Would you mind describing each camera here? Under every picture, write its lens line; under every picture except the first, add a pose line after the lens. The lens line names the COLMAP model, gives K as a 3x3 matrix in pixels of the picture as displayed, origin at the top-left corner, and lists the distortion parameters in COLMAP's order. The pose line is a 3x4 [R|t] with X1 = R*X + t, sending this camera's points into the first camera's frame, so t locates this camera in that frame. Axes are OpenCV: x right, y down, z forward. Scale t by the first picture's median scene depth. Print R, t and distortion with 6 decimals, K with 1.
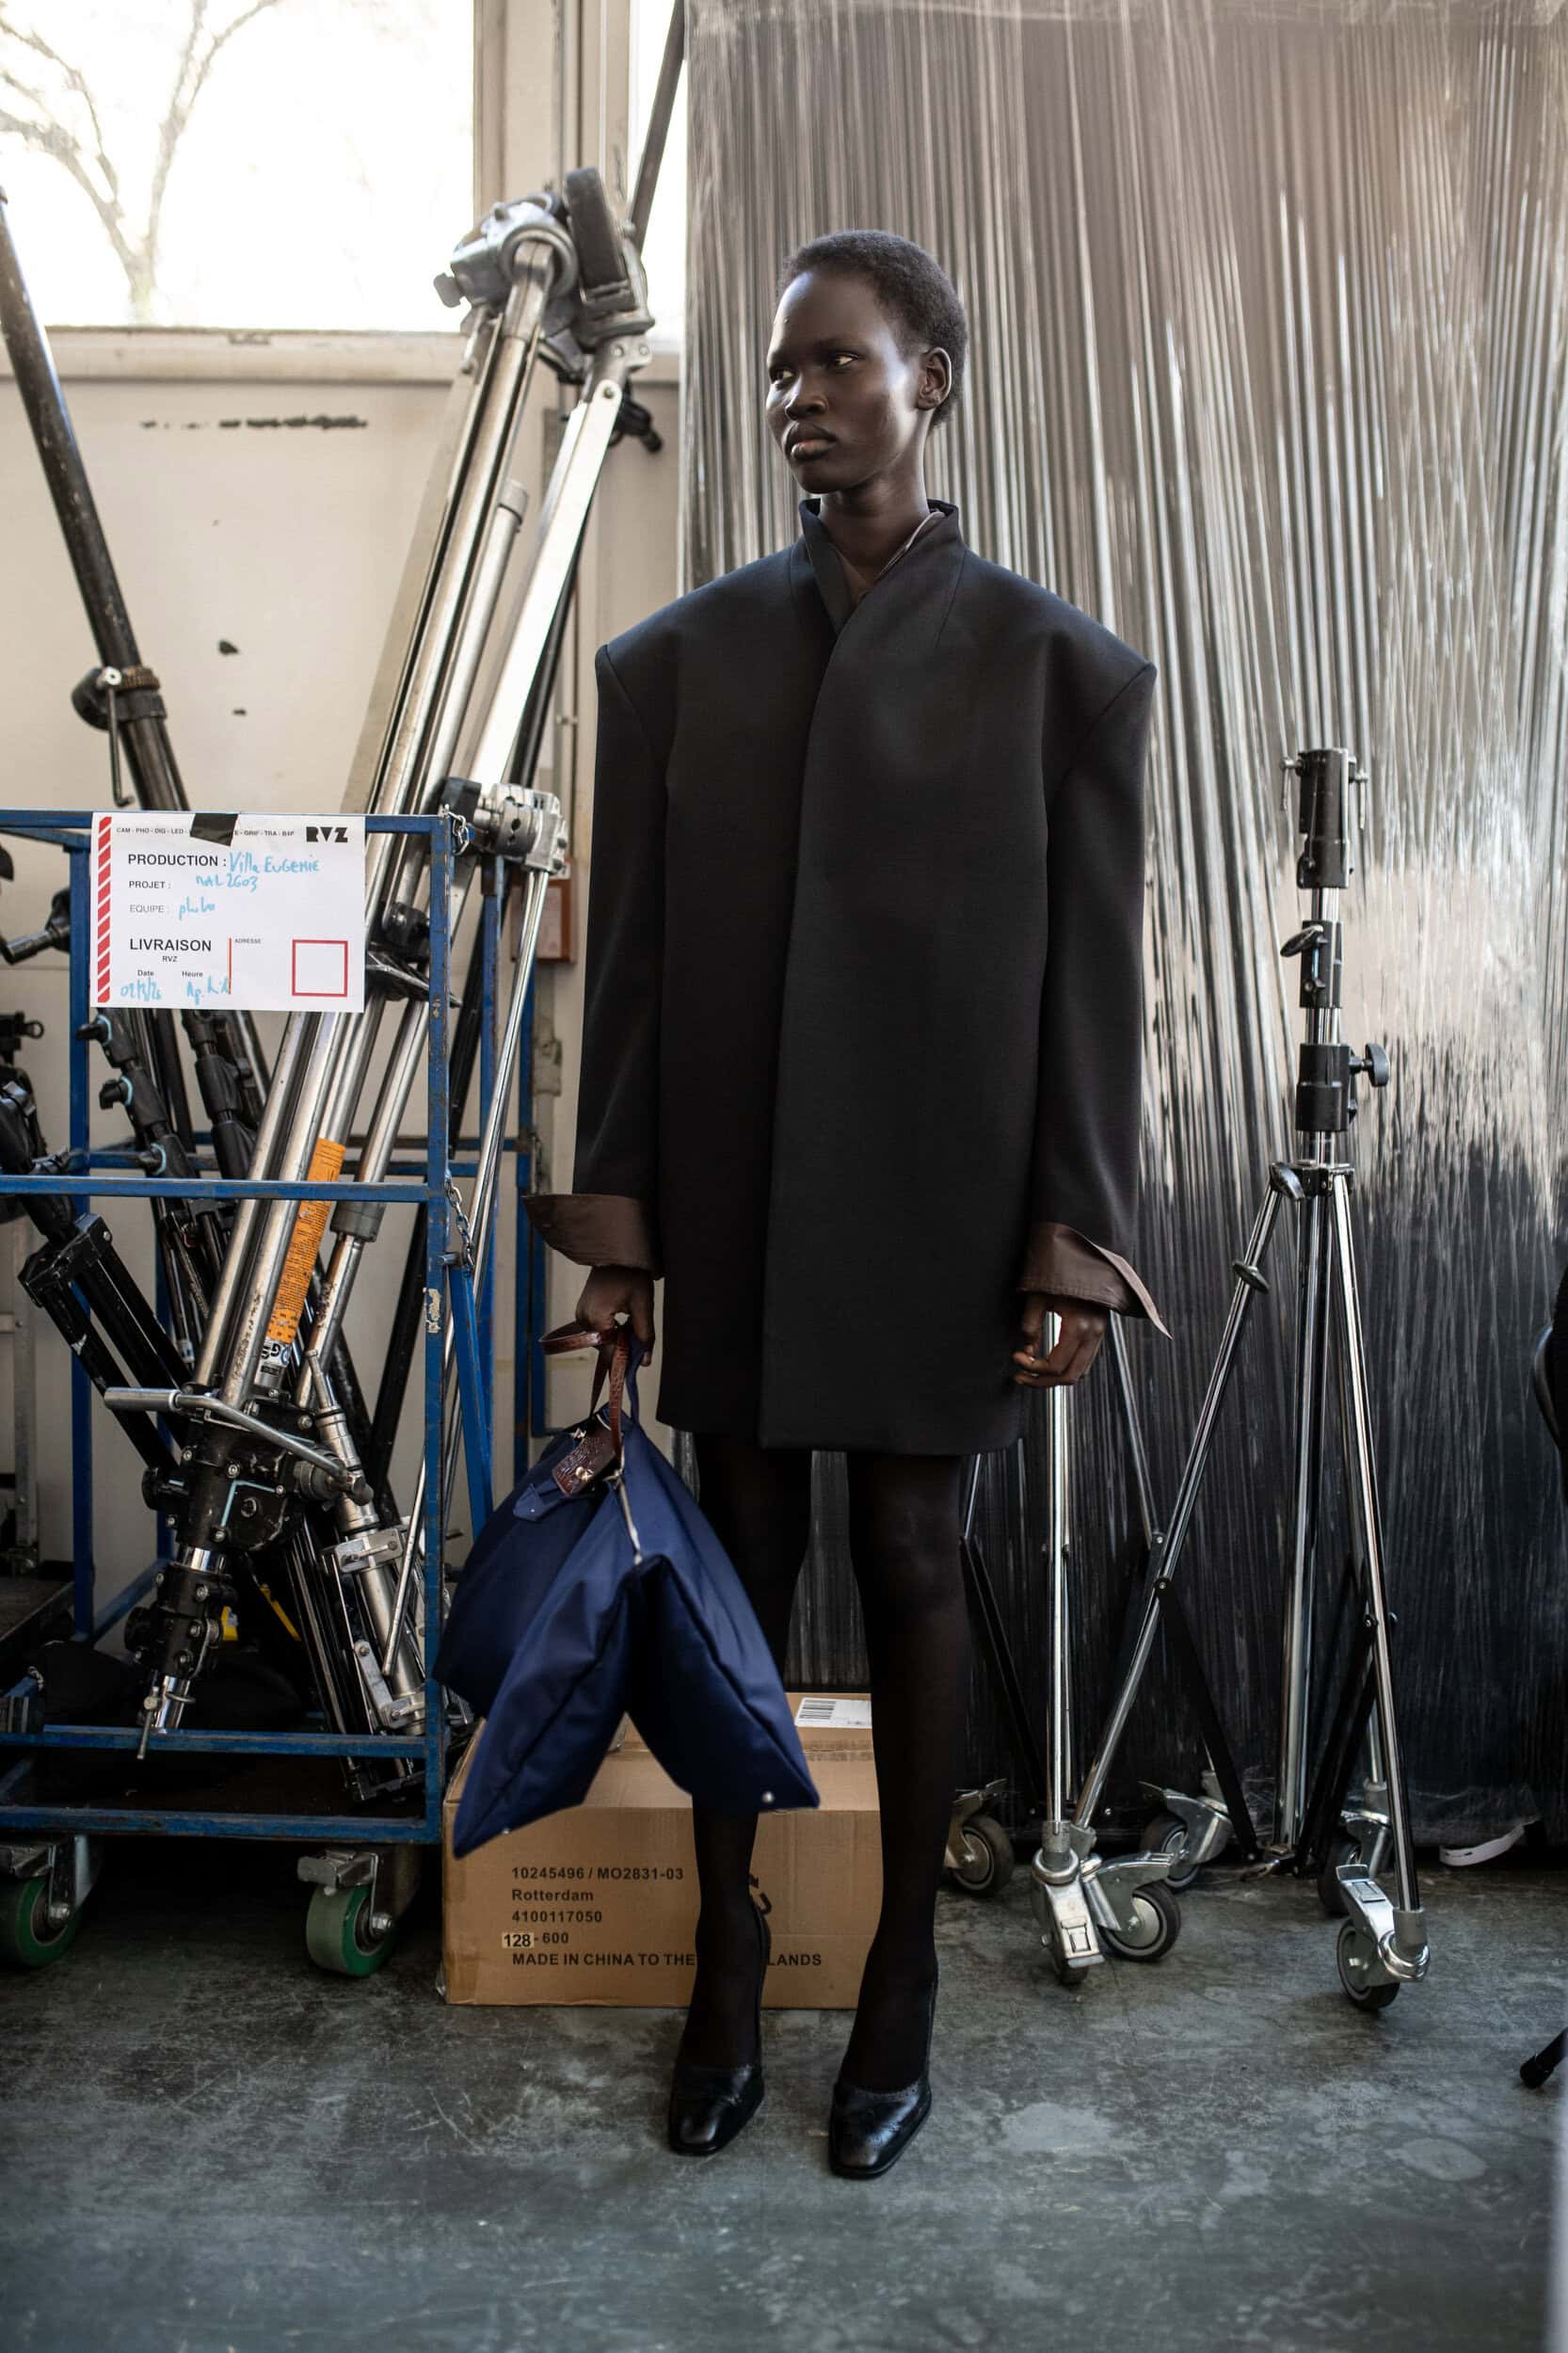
lens RADIAL K [[2312.9, 0, 776.3], [0, 2312.9, 1194.2], [0, 0, 1]] dist [-0.007421, 0.000000]
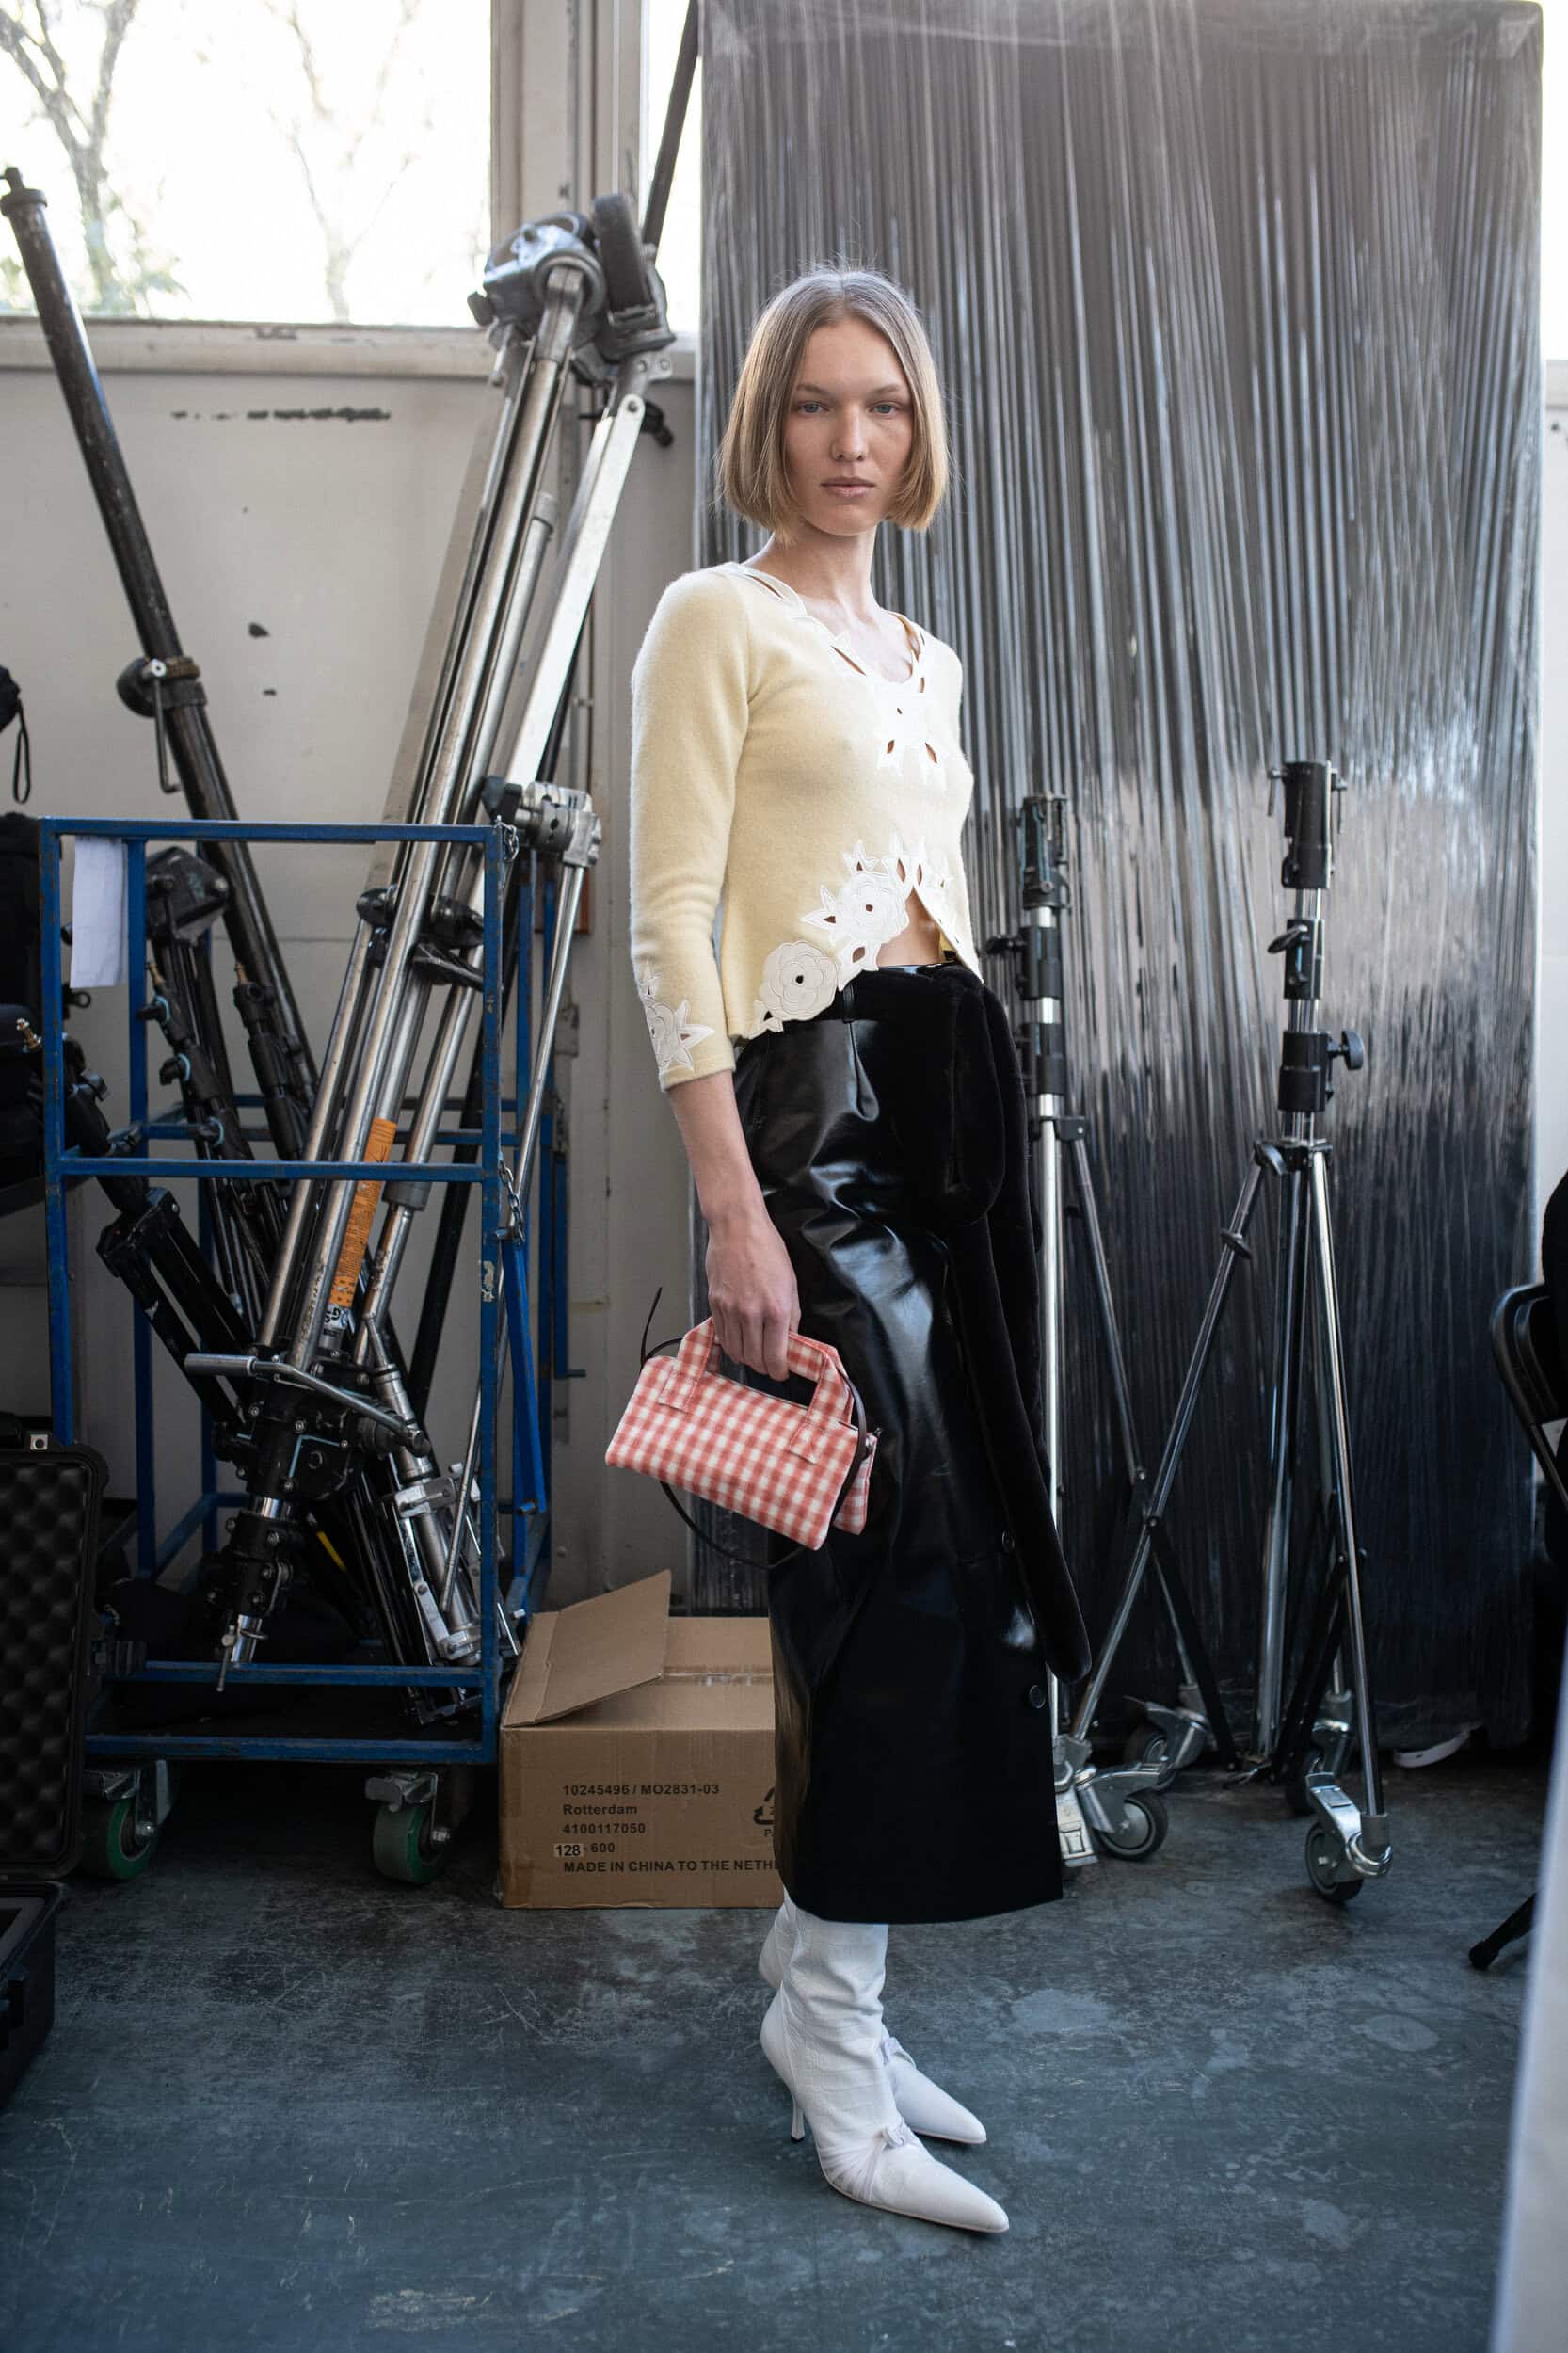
lens RADIAL K [[2312.9, 0, 806.1], [0, 2312.9, 1184.9], [0, 0, 1]] dist [-0.007421, 0.000000]
pose [[0.999258, -0.003272, 0.038374, -0.037152], [0.001476, 0.998906, 0.046733, -0.042158], [-0.038485, -0.046642, 0.998170, -0.083118]]
